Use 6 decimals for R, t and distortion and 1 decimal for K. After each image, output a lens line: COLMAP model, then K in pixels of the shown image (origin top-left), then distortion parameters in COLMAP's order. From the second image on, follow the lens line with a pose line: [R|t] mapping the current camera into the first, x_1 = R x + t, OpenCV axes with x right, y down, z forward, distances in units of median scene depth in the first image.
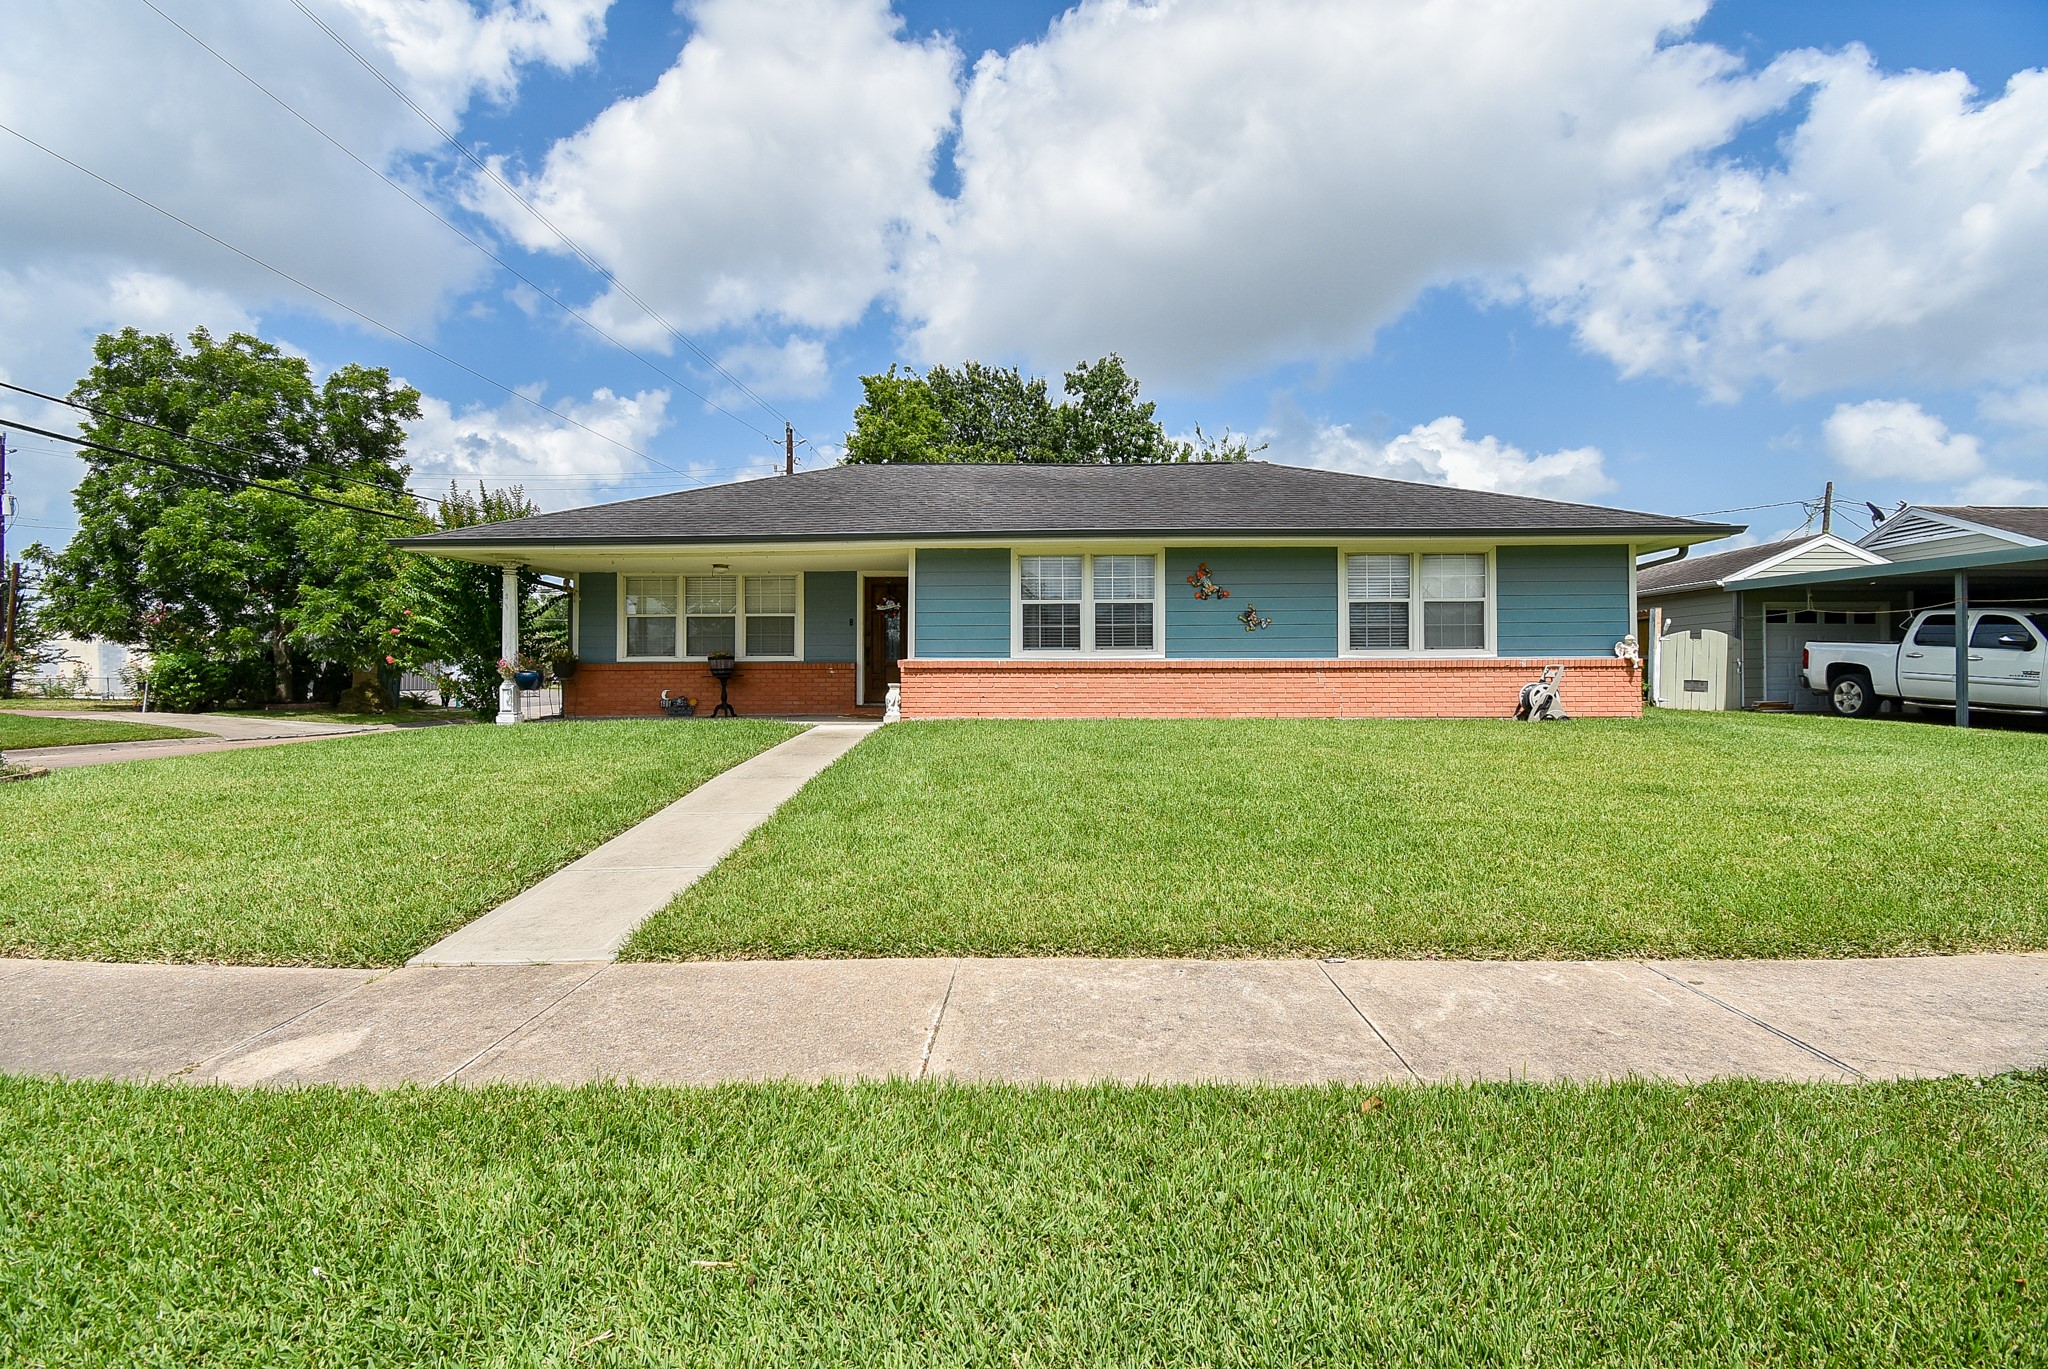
lens RADIAL K [[901.4, 0, 1019.0], [0, 901.4, 673.6], [0, 0, 1]] dist [0.019398, -0.026342]
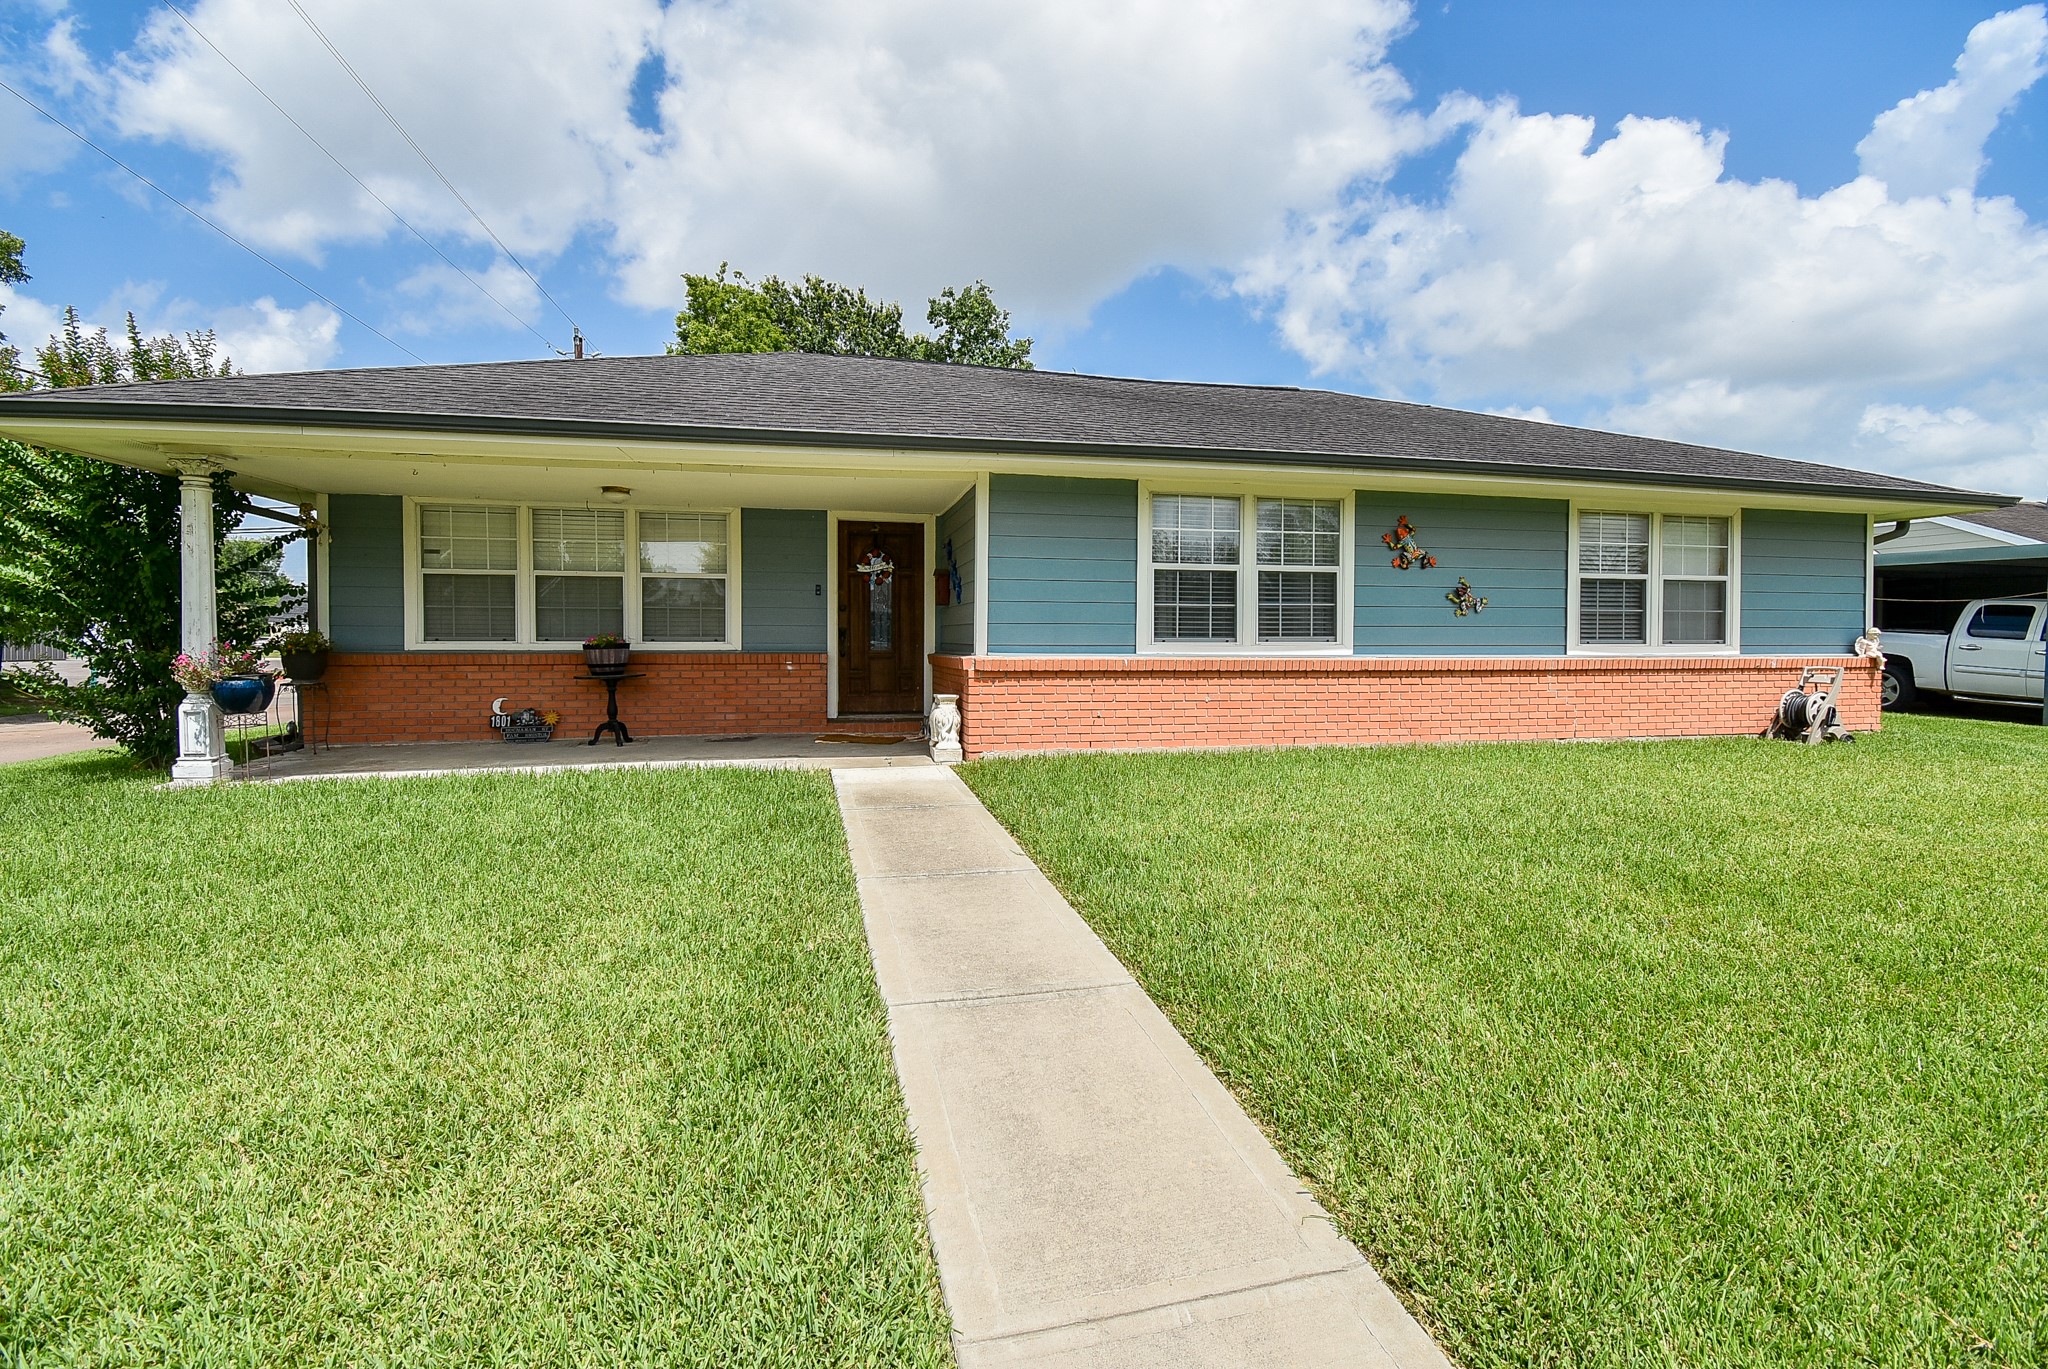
lens RADIAL K [[920.4, 0, 1017.9], [0, 920.4, 671.8], [0, 0, 1]] dist [0.019991, -0.026525]
pose [[0.967973, -0.003148, 0.251036, -0.253952], [-0.006229, 0.999312, 0.036548, -0.028007], [-0.250978, -0.036941, 0.967288, 0.389048]]
